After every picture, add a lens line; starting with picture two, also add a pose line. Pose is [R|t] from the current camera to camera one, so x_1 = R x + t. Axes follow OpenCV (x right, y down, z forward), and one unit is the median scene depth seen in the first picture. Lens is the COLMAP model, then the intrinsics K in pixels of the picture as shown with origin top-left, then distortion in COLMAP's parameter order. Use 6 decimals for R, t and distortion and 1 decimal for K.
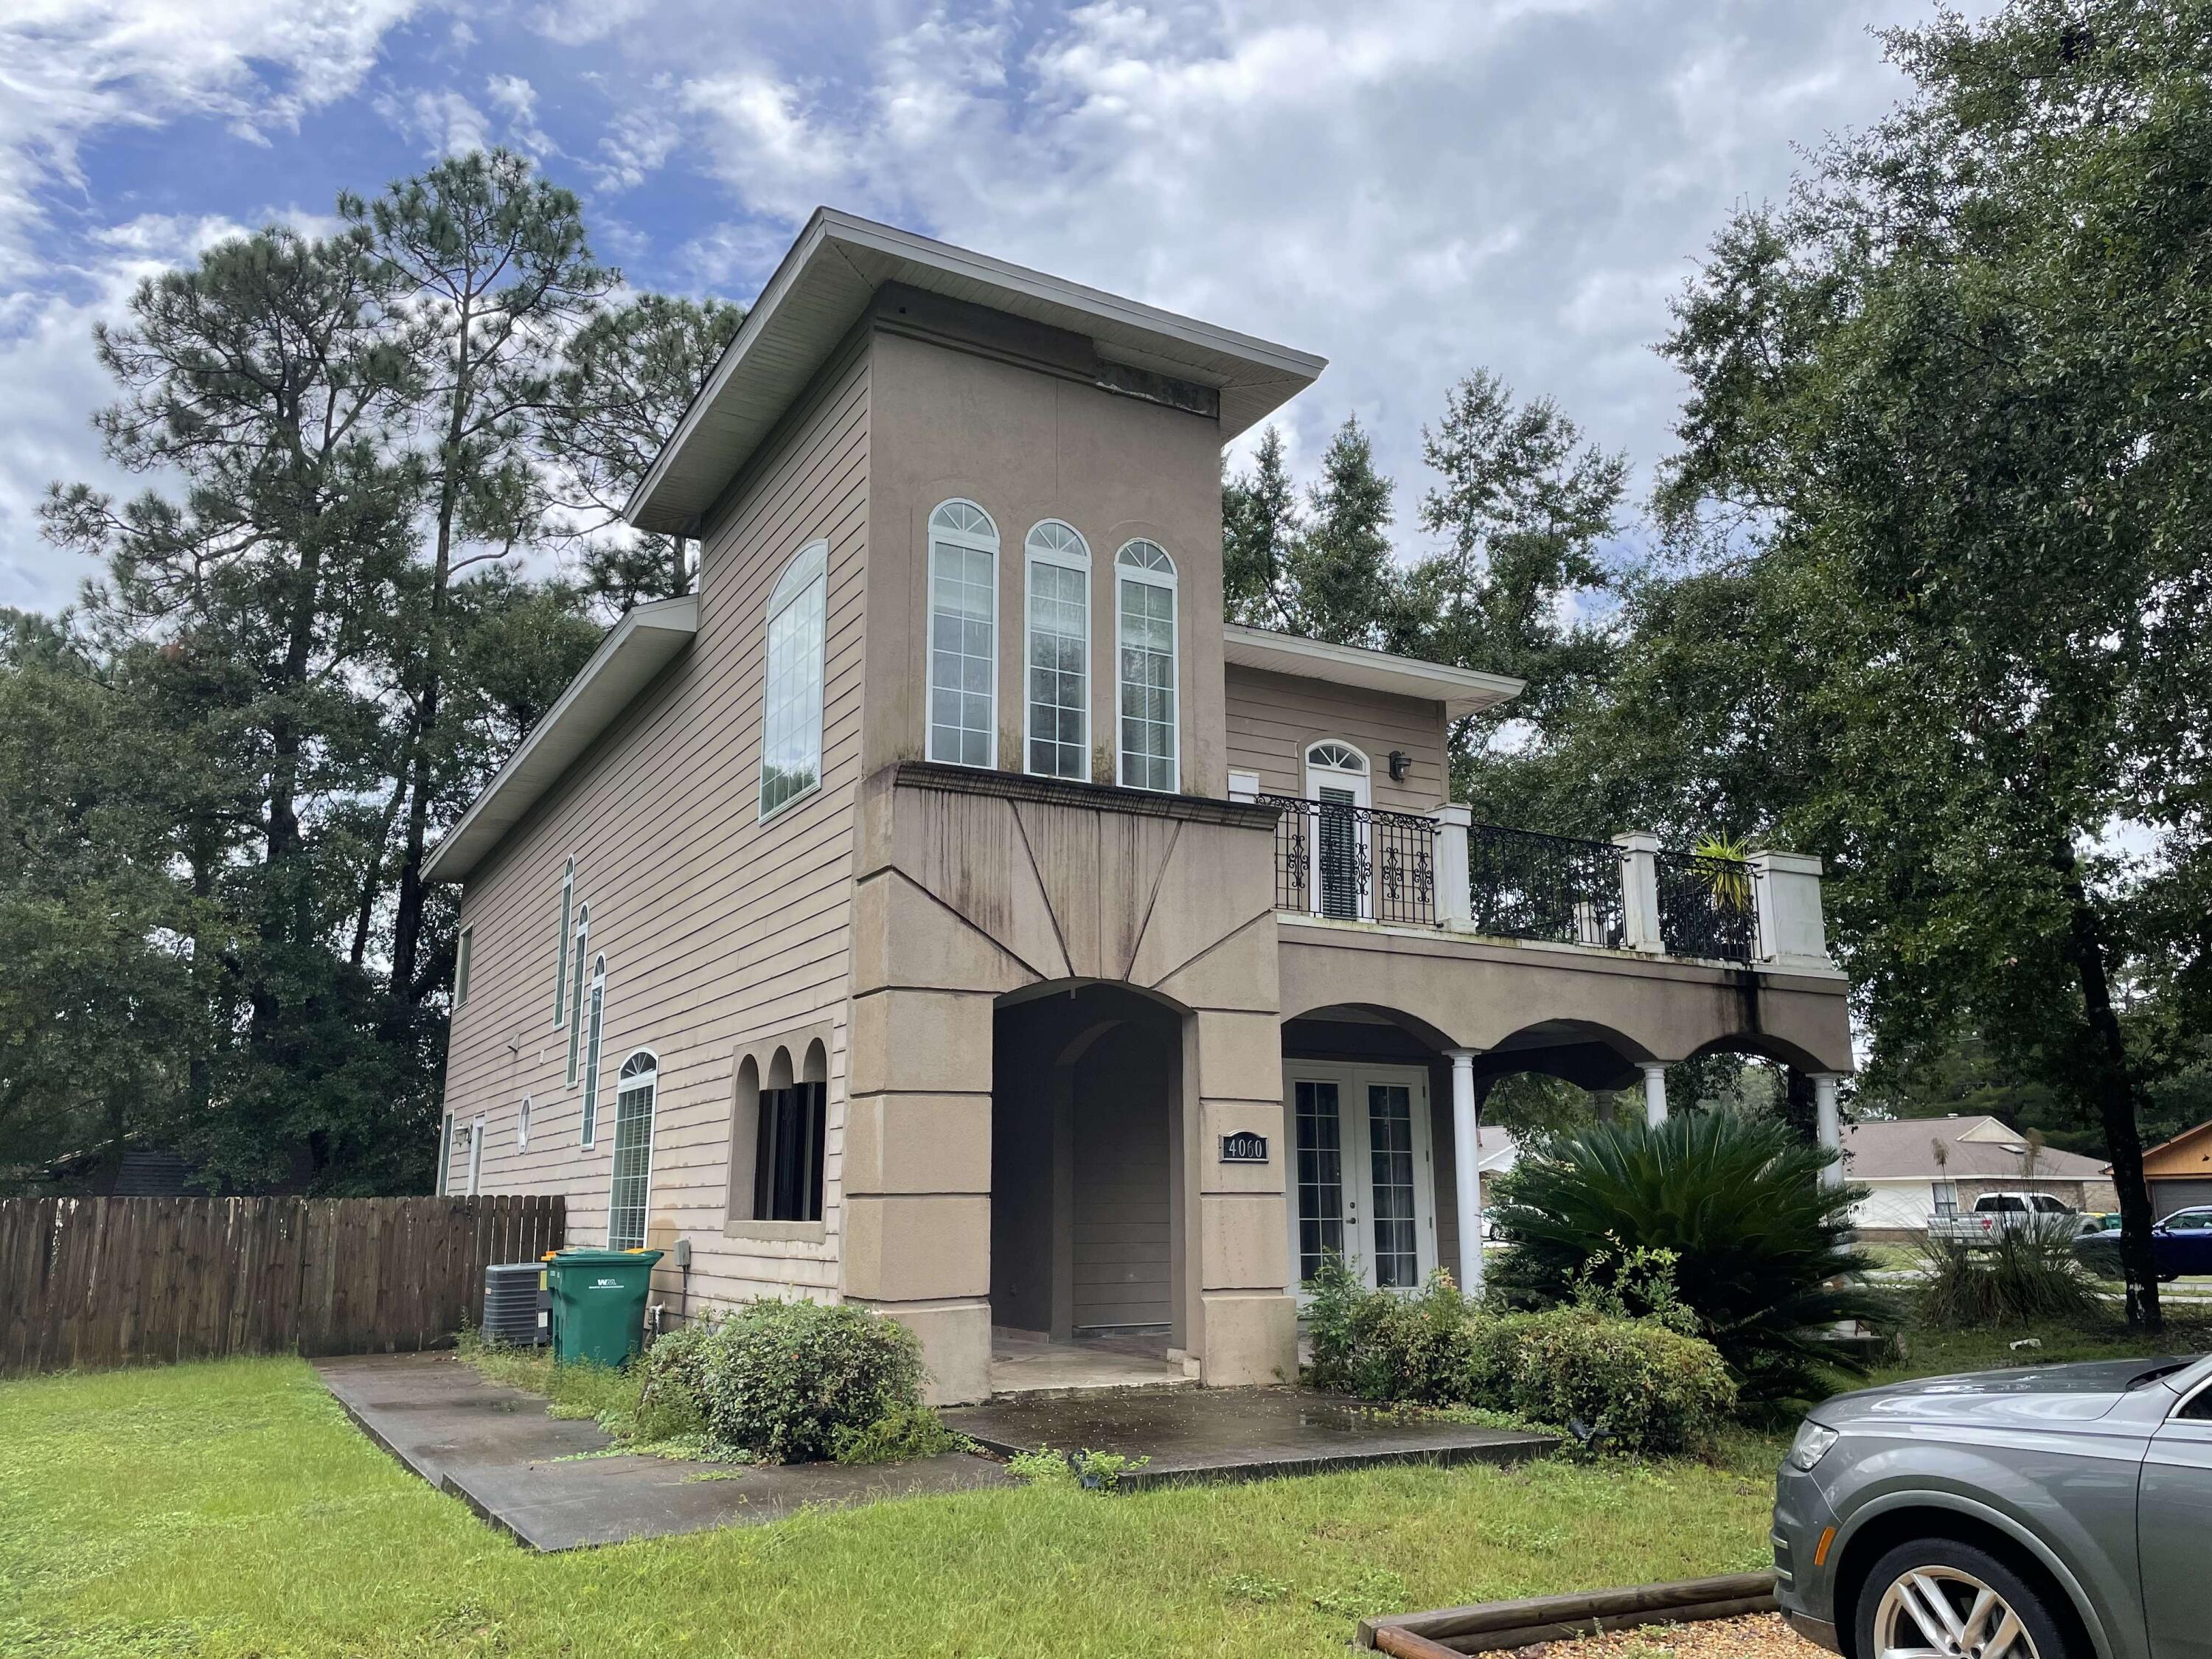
lens RADIAL K [[1655.4, 0, 1114.8], [0, 1655.4, 828.3], [0, 0, 1]] dist [0.096399, -0.000711]
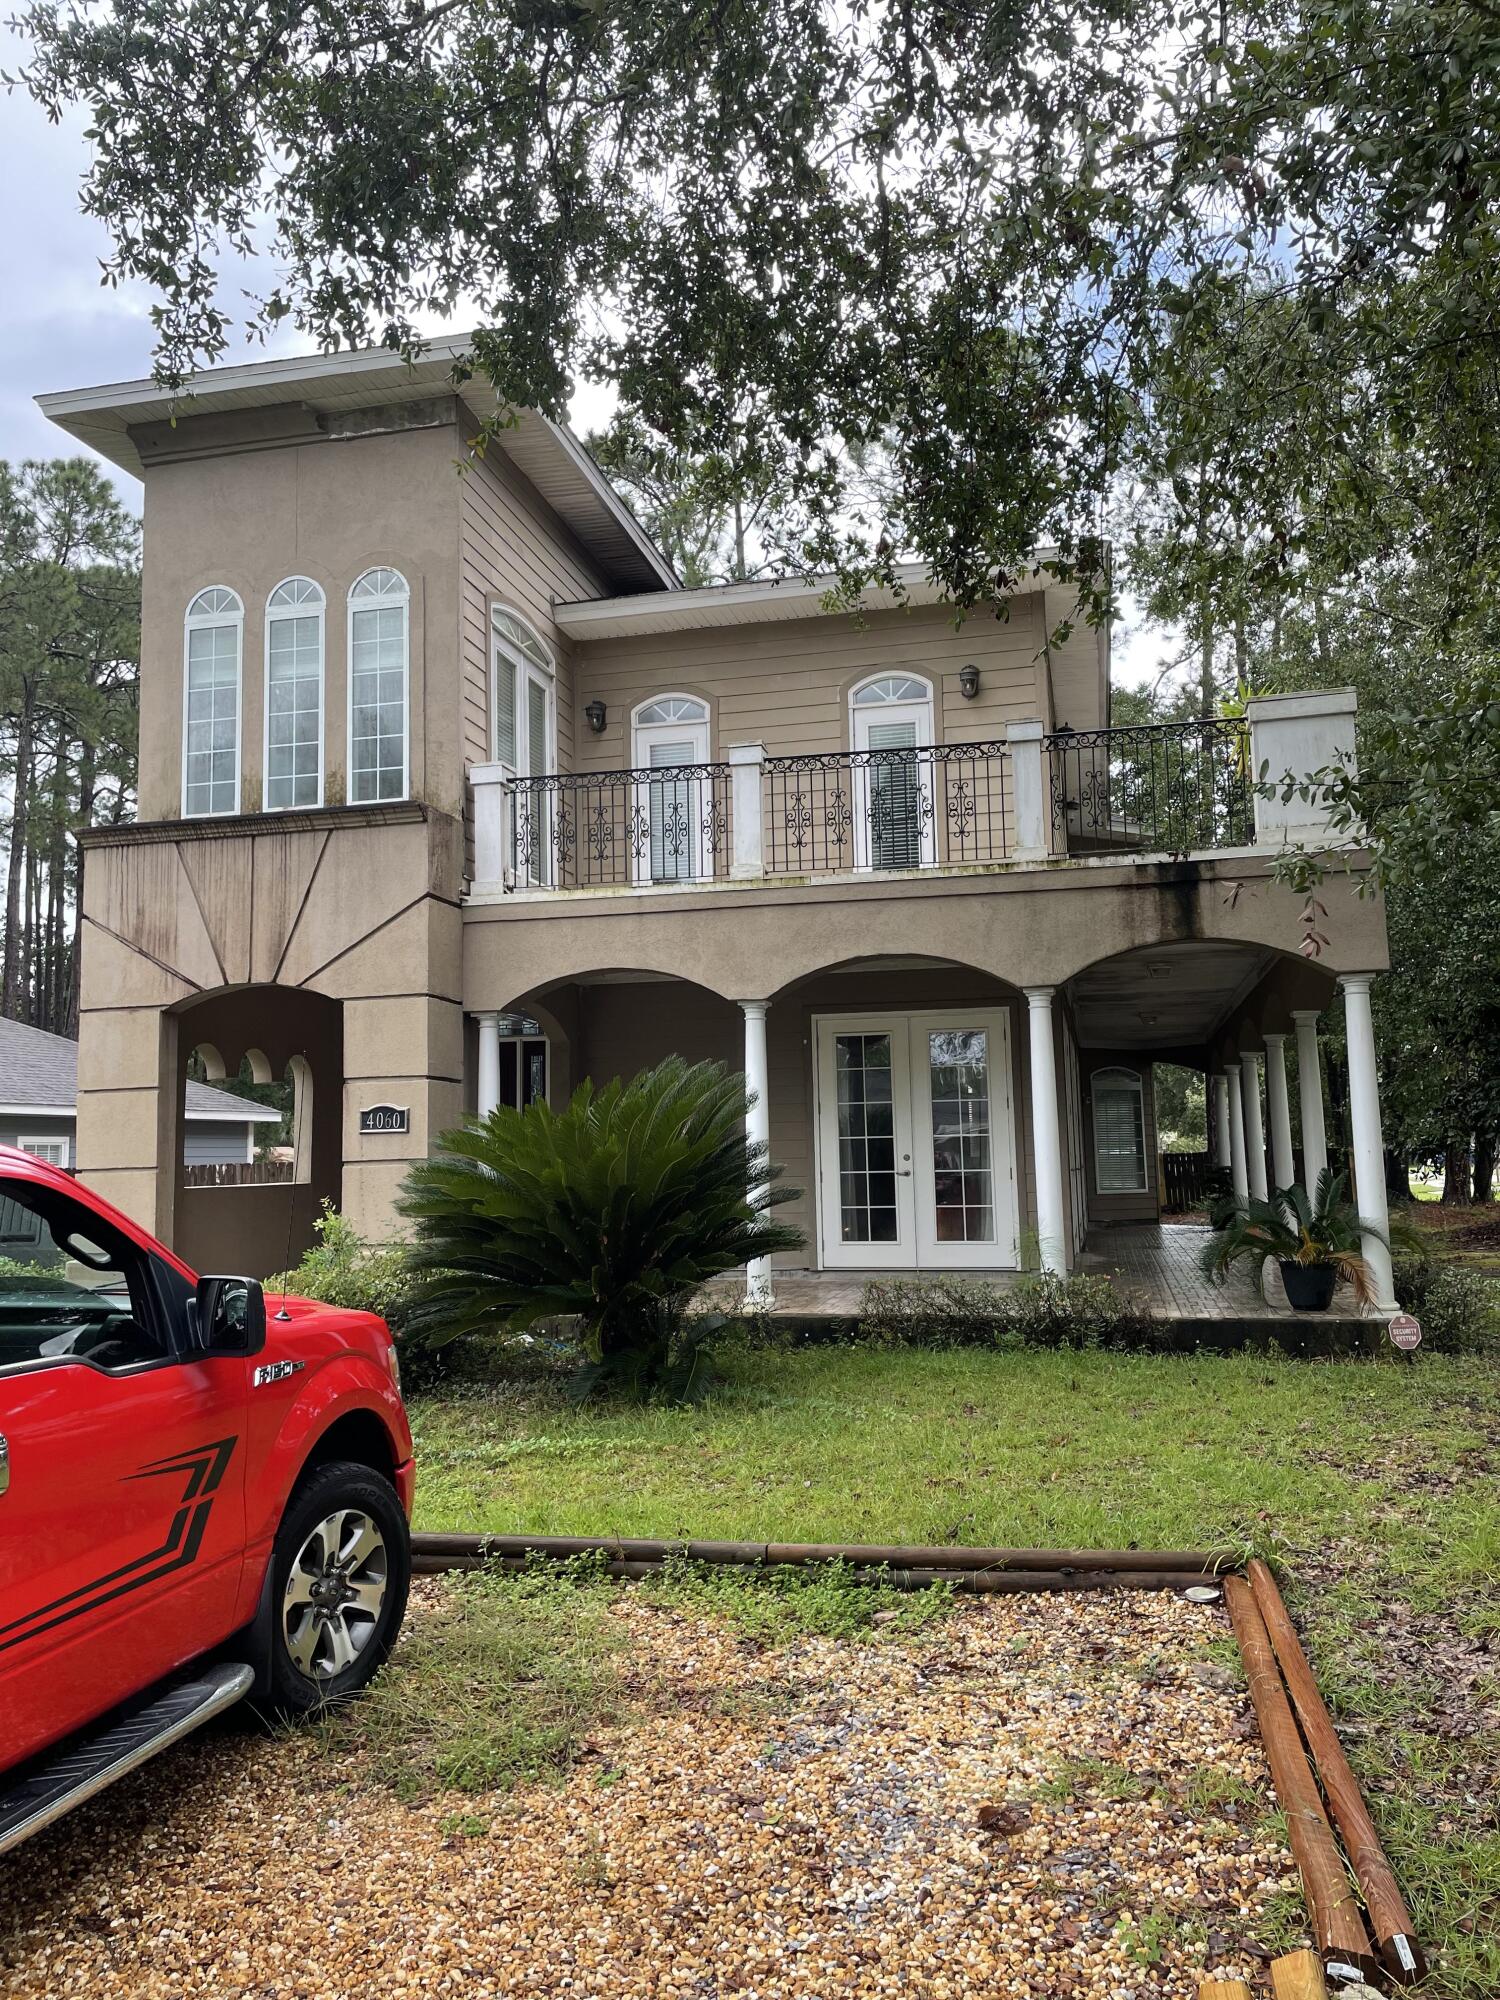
lens RADIAL K [[1496.7, 0, 757.6], [0, 1496.7, 992.7], [0, 0, 1]] dist [0.096399, -0.000711]
pose [[0.737210, -0.099338, -0.668321, 0.864152], [0.167076, 0.985217, 0.037856, 0.105397], [0.654681, -0.139568, 0.742909, 0.406682]]
